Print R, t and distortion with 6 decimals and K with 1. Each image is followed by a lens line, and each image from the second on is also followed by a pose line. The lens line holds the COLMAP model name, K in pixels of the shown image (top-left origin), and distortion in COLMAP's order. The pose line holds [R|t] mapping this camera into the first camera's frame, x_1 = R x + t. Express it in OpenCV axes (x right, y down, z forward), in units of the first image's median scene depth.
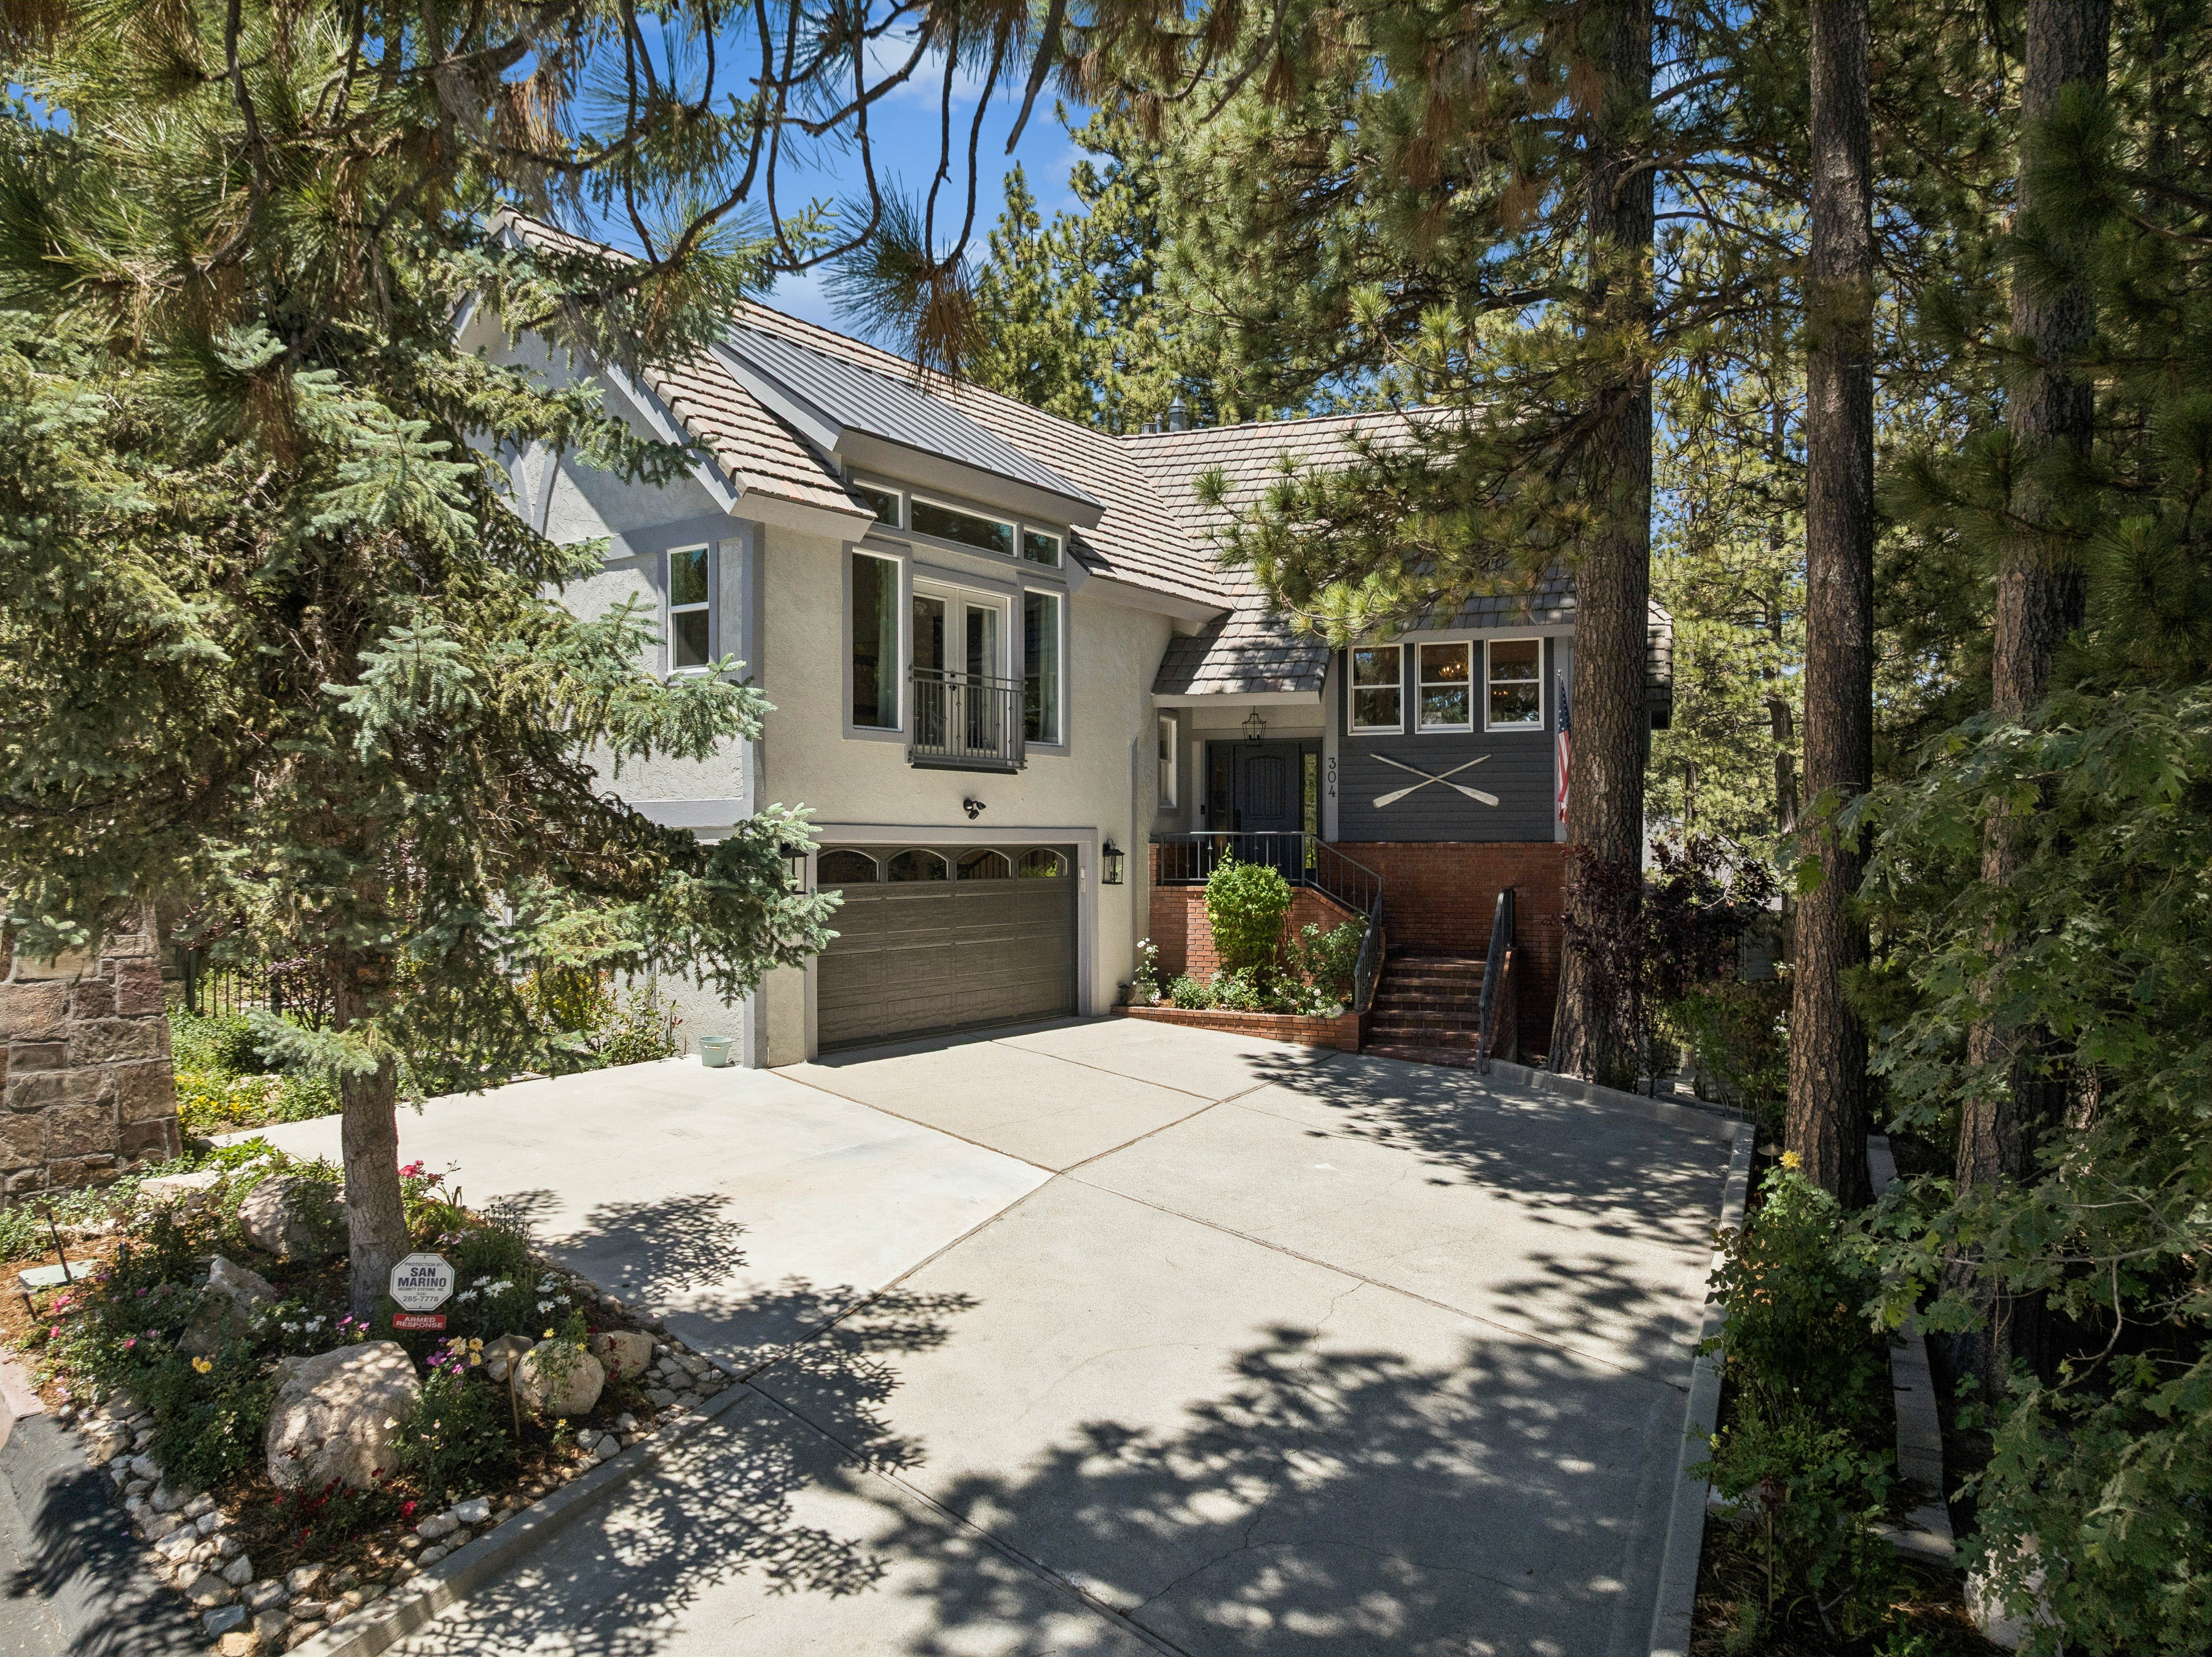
lens RADIAL K [[1554.6, 0, 1106.0], [0, 1554.6, 828.5], [0, 0, 1]] dist [-0.041893, -0.001729]
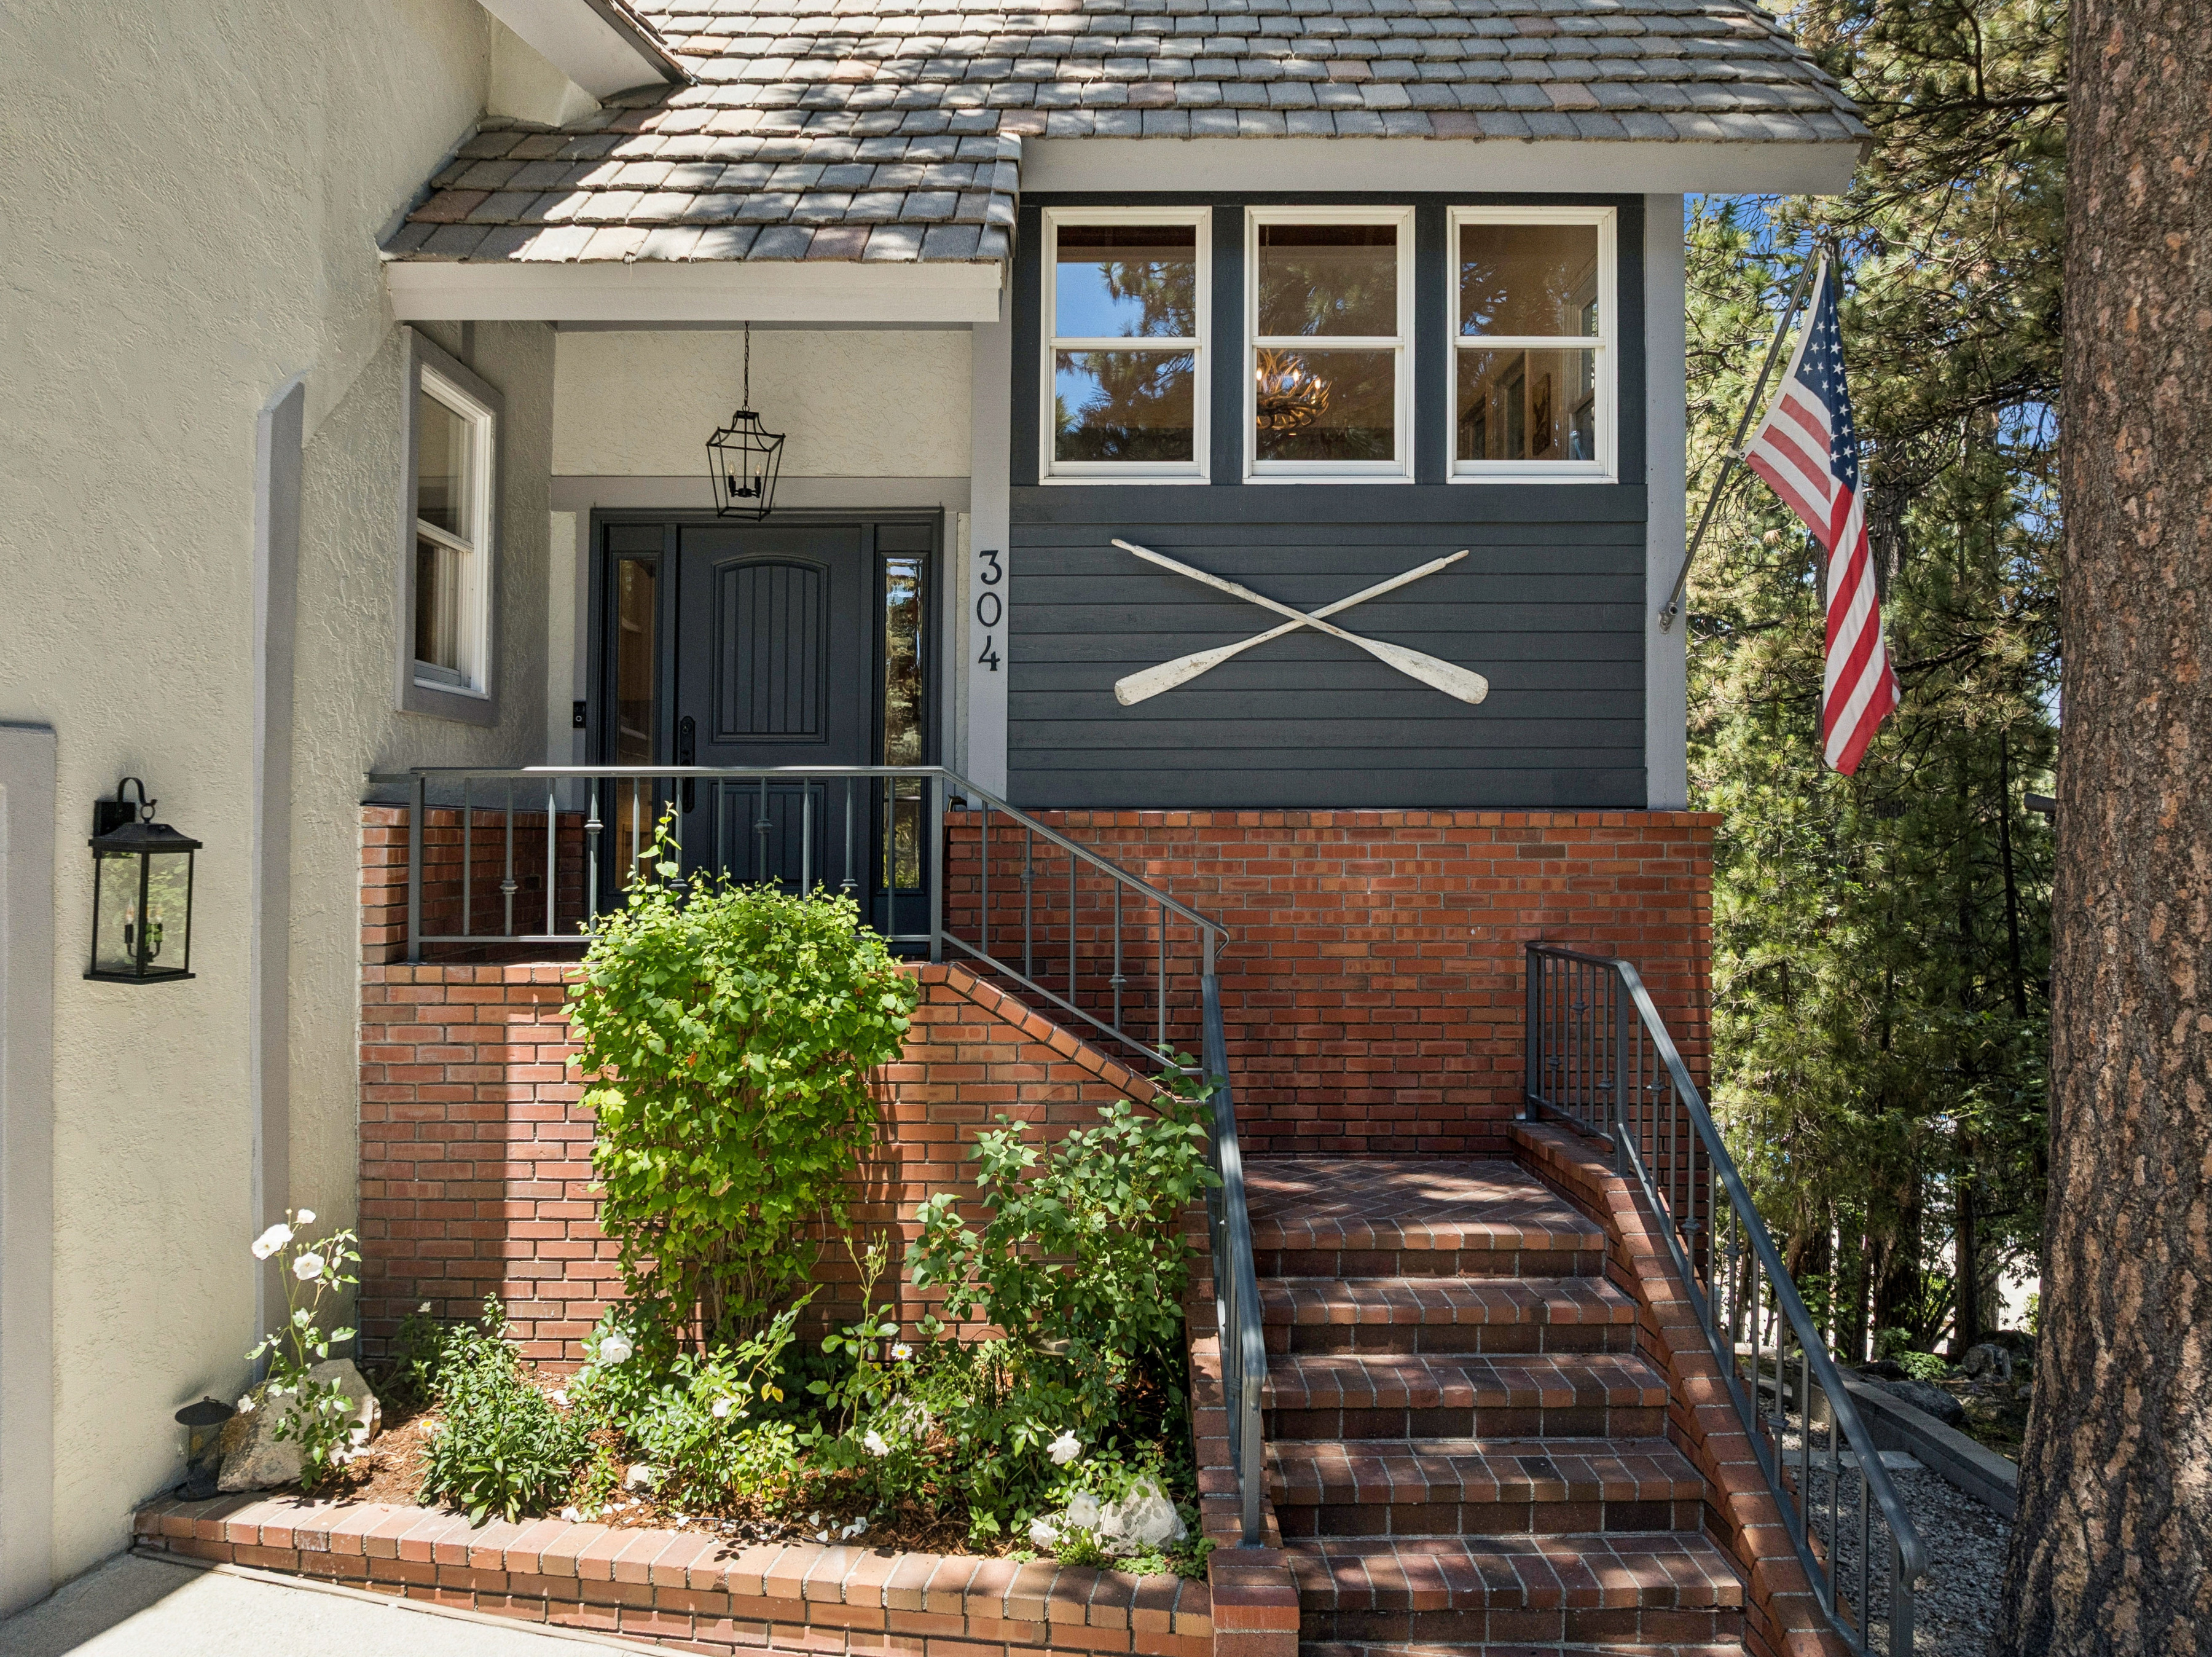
lens RADIAL K [[1553.6, 0, 1057.7], [0, 1553.6, 779.0], [0, 0, 1]] dist [-0.026894, 0.000929]
pose [[0.941657, 0.013346, 0.336310, 0.055003], [-0.004103, 0.999594, -0.028179, 0.012719], [-0.336550, 0.025155, 0.941329, 0.760206]]
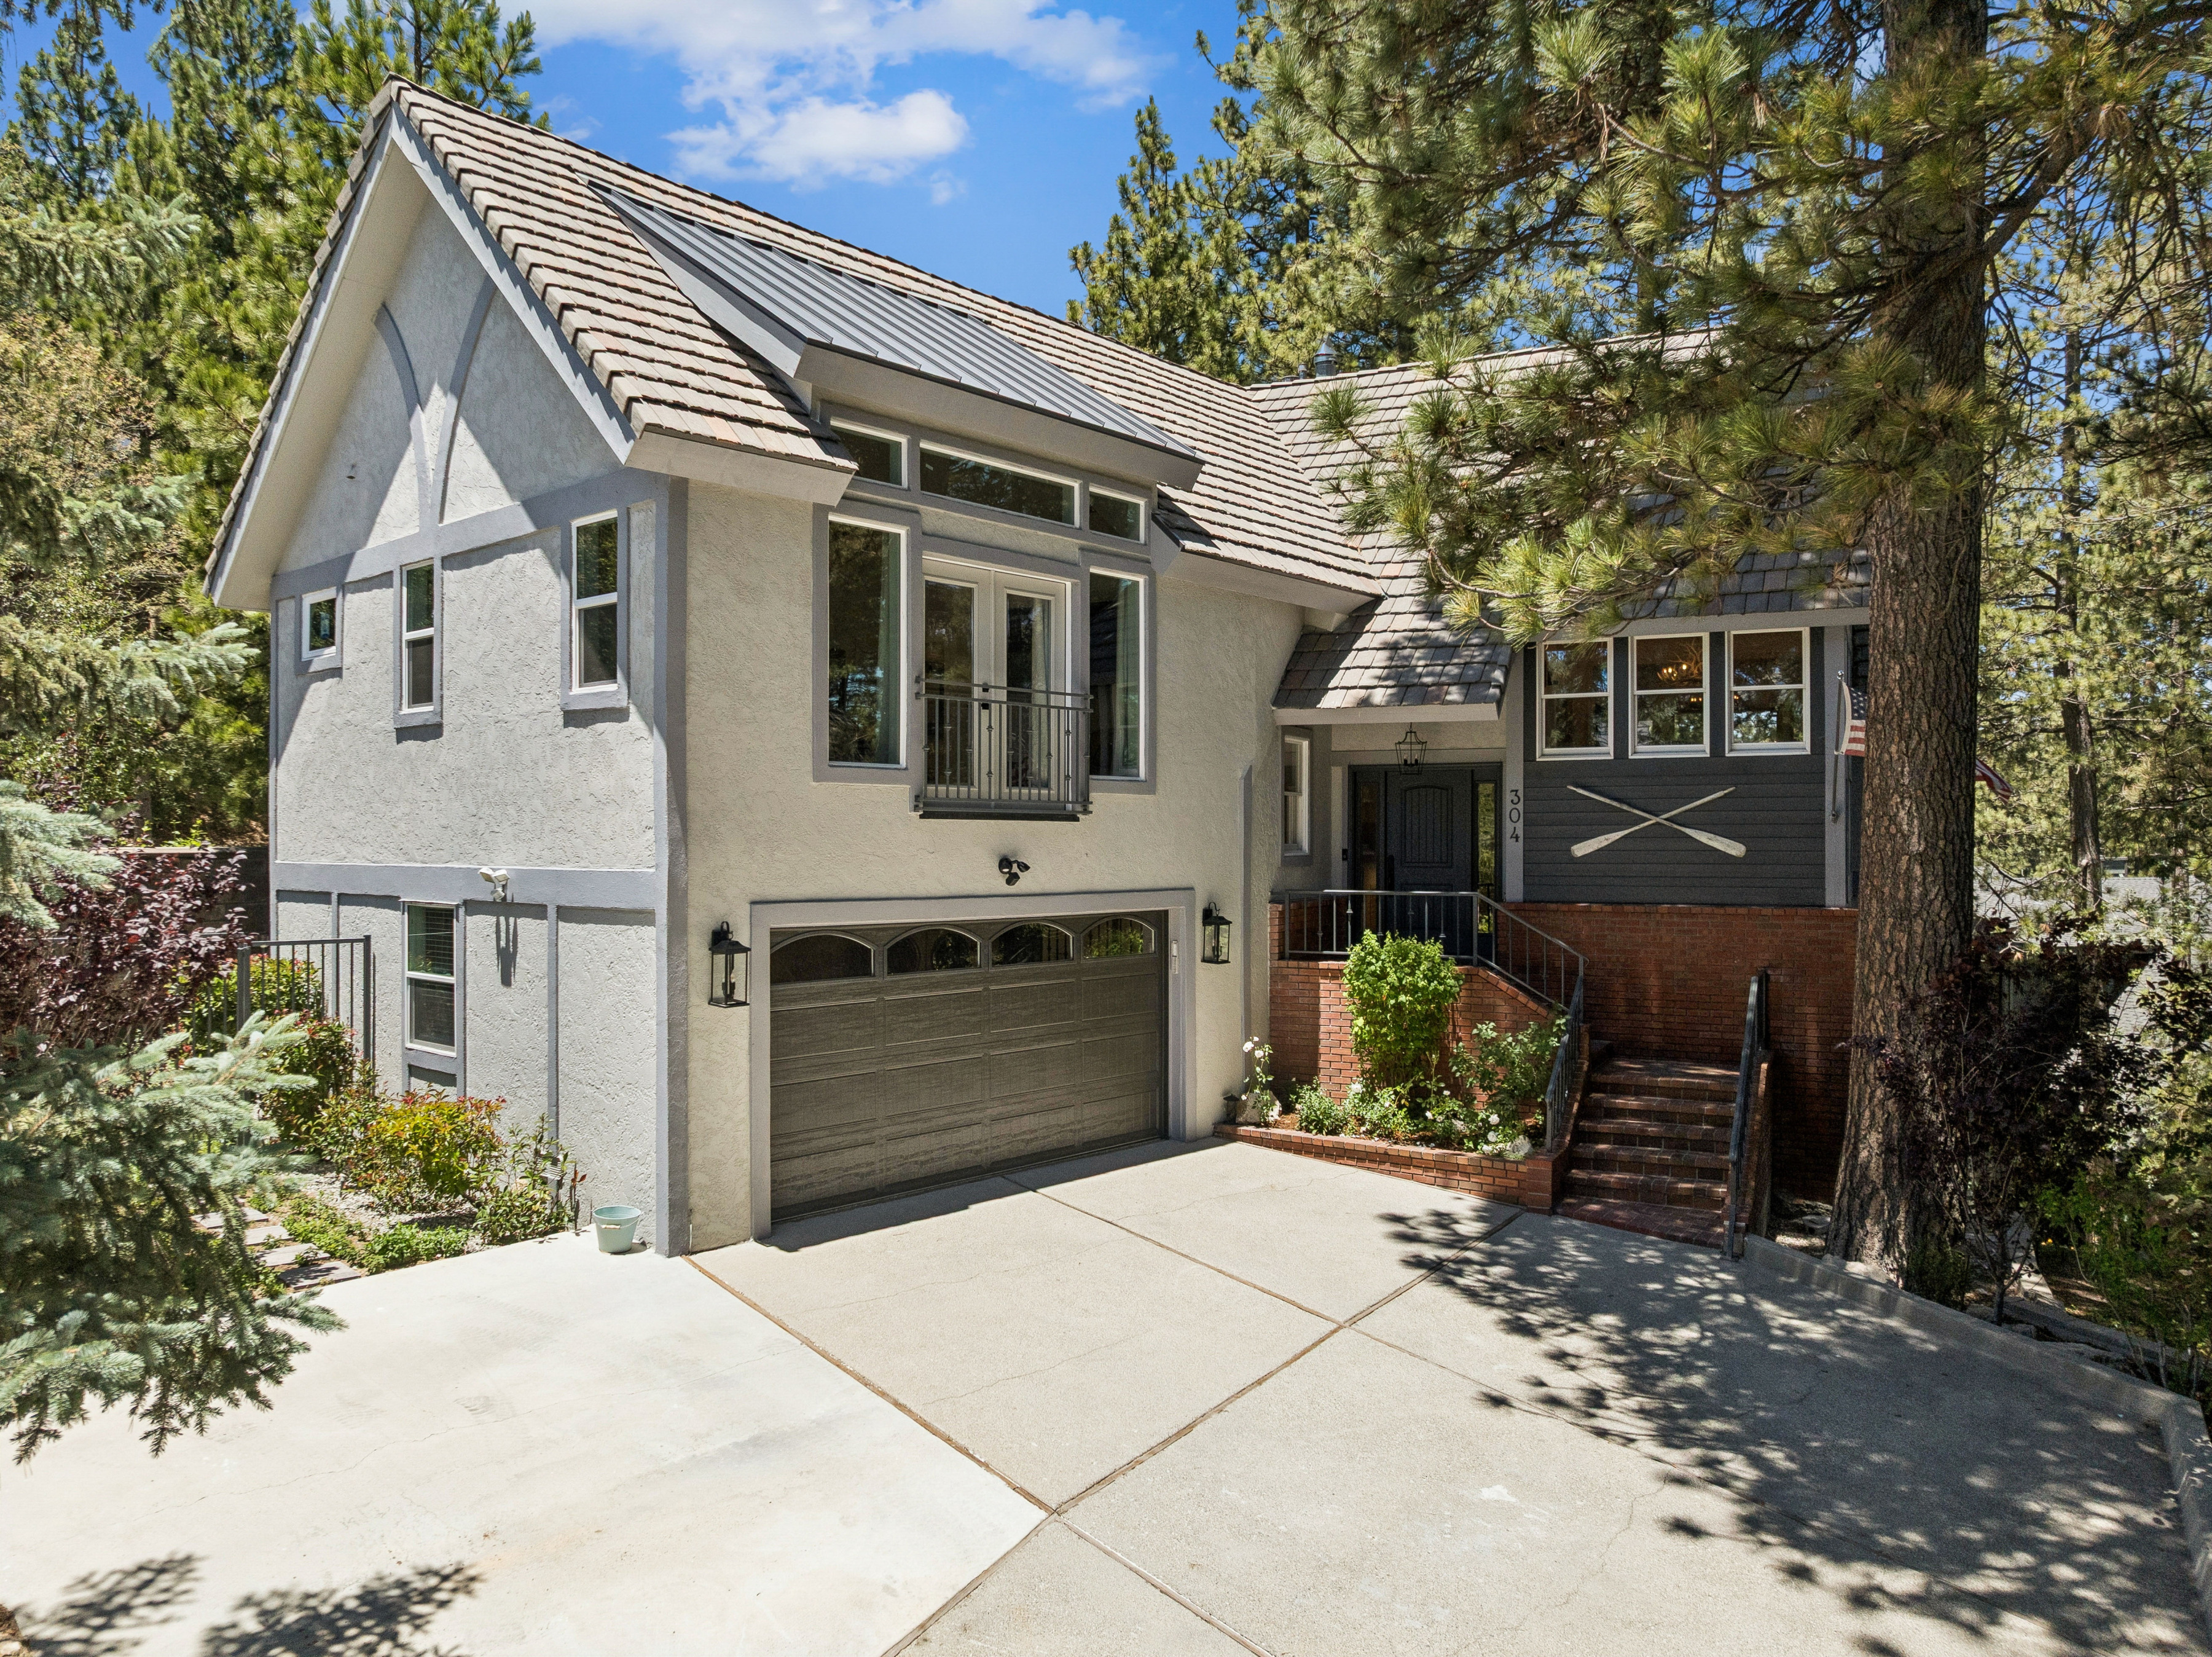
lens RADIAL K [[1554.6, 0, 1106.0], [0, 1554.6, 828.5], [0, 0, 1]] dist [-0.041893, -0.001729]
pose [[0.993404, 0.000230, -0.114669, 0.038100], [-0.000135, 1.000000, 0.000839, -0.030278], [0.114669, -0.000818, 0.993403, 0.252776]]
